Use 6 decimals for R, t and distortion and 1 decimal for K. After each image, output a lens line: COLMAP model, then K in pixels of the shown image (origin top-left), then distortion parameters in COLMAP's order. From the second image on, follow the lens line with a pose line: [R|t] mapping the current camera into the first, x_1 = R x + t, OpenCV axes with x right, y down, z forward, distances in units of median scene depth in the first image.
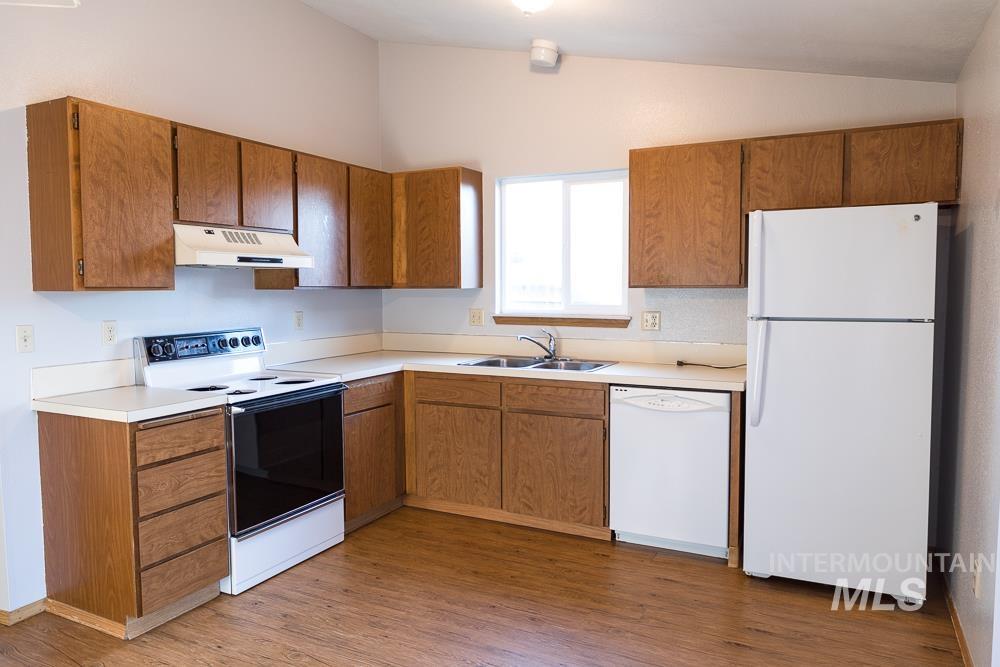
lens RADIAL K [[693.9, 0, 499.1], [0, 693.9, 329.4], [0, 0, 1]] dist [-0.002457, 0.000633]
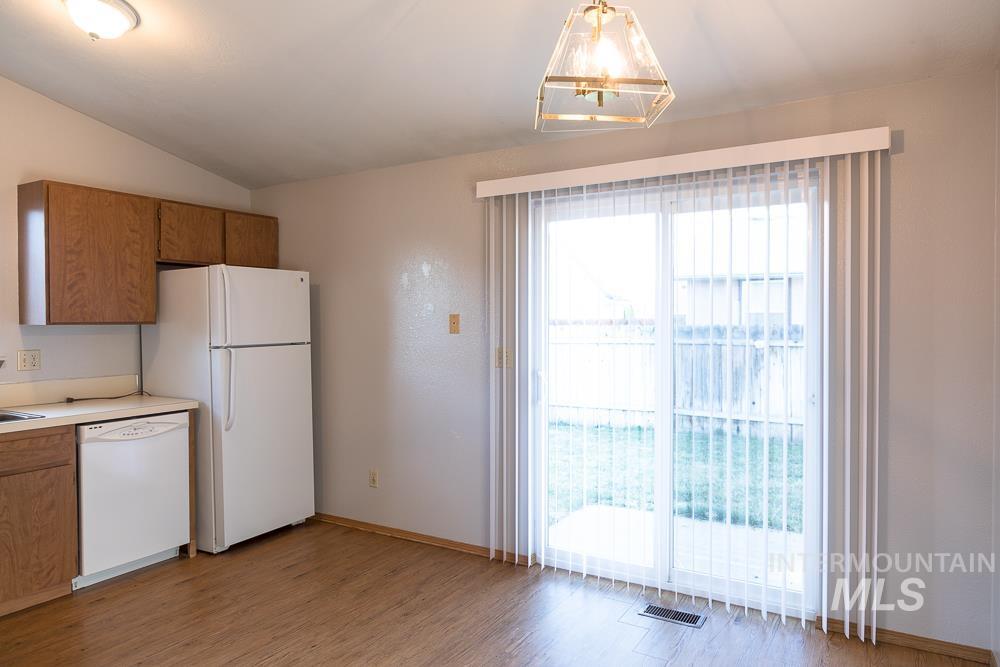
lens RADIAL K [[653.8, 0, 487.7], [0, 653.8, 330.4], [0, 0, 1]] dist [-0.001401, 0.002123]
pose [[0.082211, -0.013808, 0.996519, -0.688819], [0.066597, 0.997745, 0.008331, -0.020707], [-0.994387, 0.065681, 0.082945, 0.350154]]
